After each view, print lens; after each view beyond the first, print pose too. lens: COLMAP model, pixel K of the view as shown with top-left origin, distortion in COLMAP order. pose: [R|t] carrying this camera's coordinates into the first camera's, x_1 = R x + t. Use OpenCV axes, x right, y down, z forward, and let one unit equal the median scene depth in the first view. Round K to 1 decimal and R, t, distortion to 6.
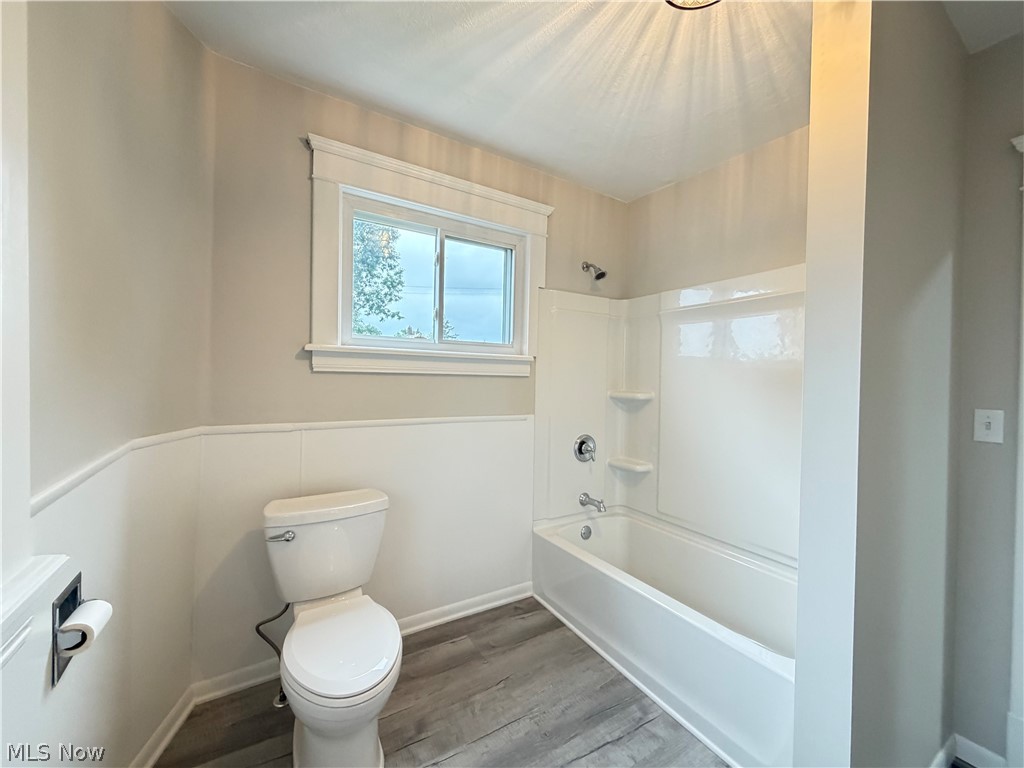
lens RADIAL K [[412.0, 0, 505.7], [0, 412.0, 382.4], [0, 0, 1]] dist [-0.000346, 0.000817]
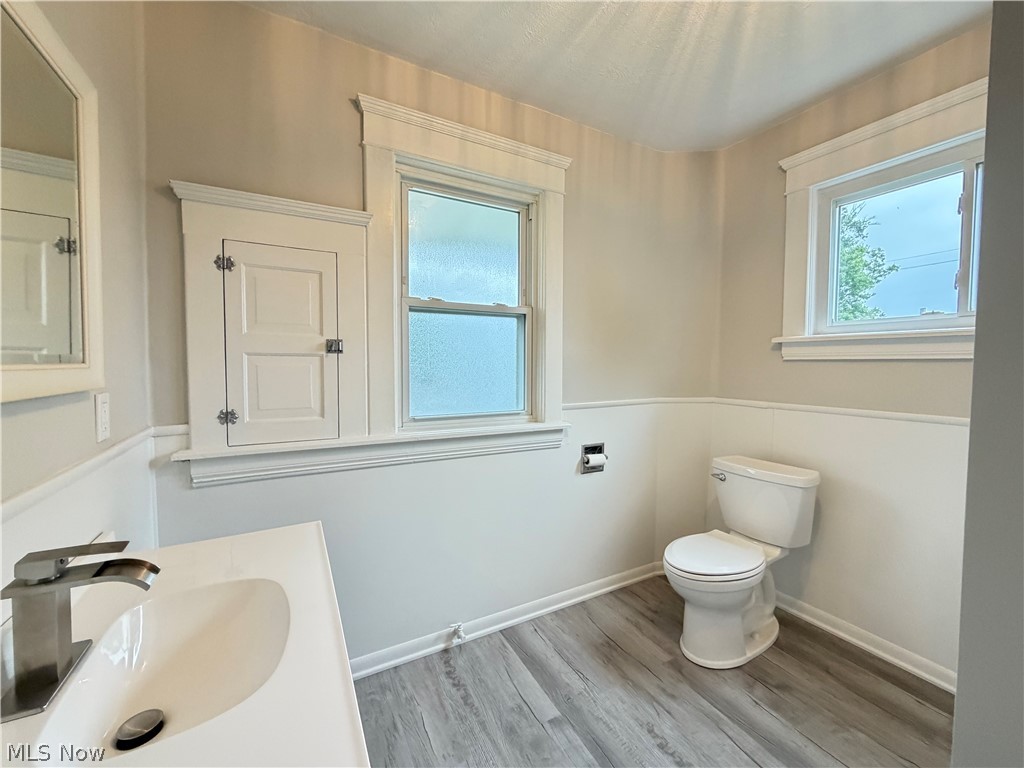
lens RADIAL K [[412.0, 0, 507.7], [0, 412.0, 381.1], [0, 0, 1]] dist [-0.000346, 0.000817]
pose [[-0.072015, 0.024470, -0.997103, 0.779660], [-0.012969, 0.999592, 0.025468, 0.014041], [0.997319, 0.014766, -0.071668, 0.301468]]
